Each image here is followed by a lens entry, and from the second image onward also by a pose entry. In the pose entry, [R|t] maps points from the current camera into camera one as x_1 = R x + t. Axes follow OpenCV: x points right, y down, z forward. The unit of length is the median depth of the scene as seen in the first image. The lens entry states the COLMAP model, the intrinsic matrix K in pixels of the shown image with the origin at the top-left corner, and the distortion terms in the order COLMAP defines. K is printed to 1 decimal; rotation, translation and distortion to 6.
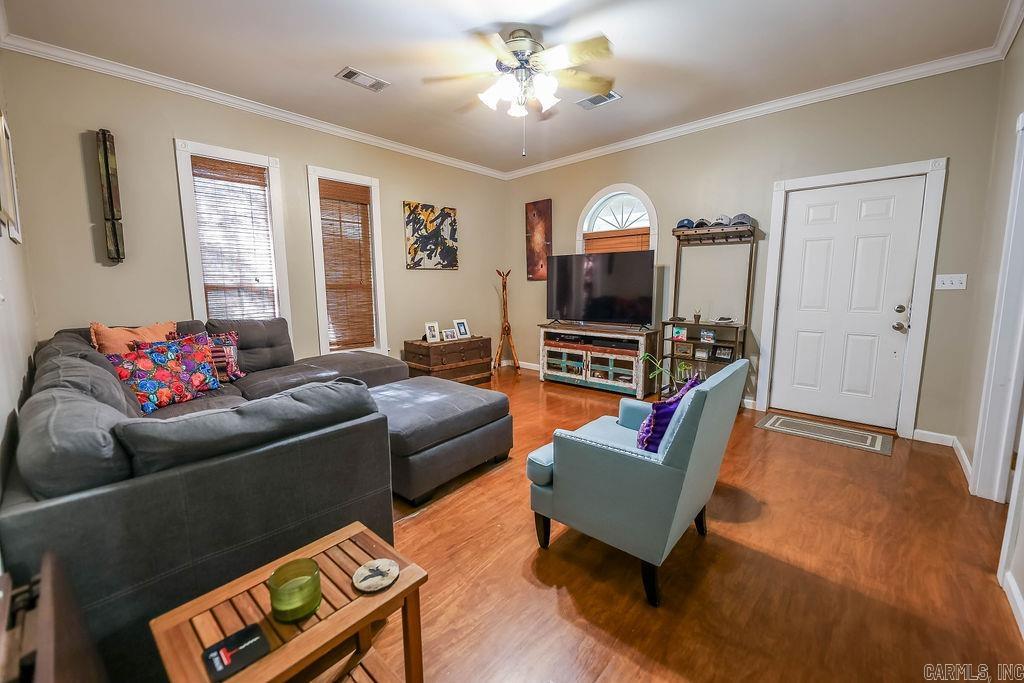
lens RADIAL K [[413.1, 0, 513.5], [0, 413.1, 340.9], [0, 0, 1]] dist [0.000387, -0.000198]
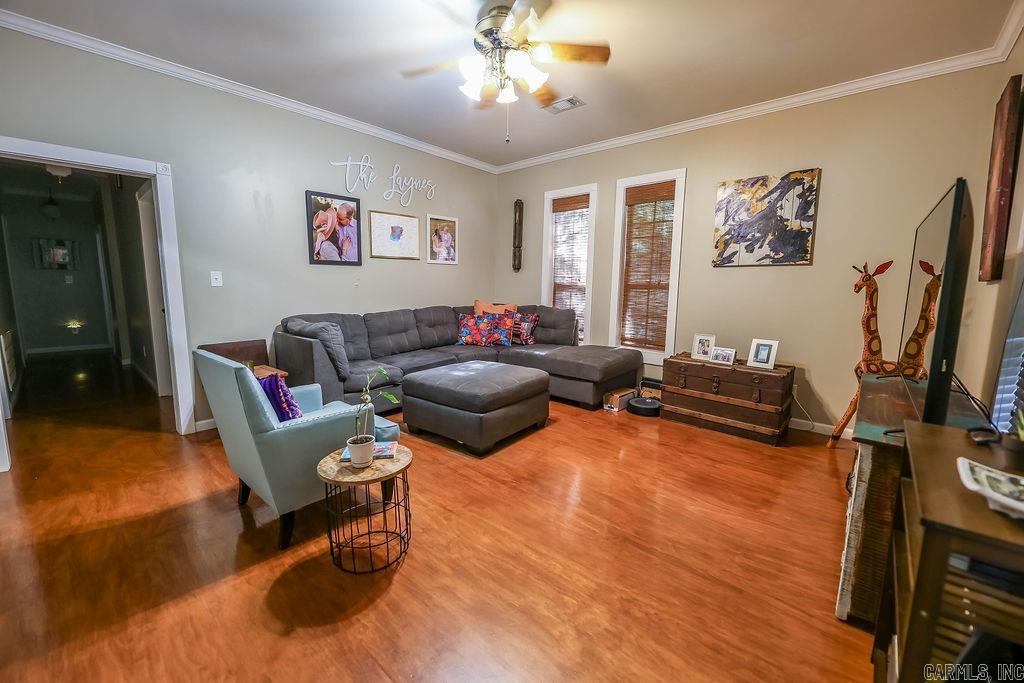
lens RADIAL K [[413.1, 0, 513.5], [0, 413.1, 340.9], [0, 0, 1]] dist [0.000387, -0.000198]
pose [[-0.002810, 0.148381, -0.988926, 0.570274], [-0.148161, 0.977954, 0.147156, -0.093560], [0.988959, 0.146934, 0.019236, 0.618639]]
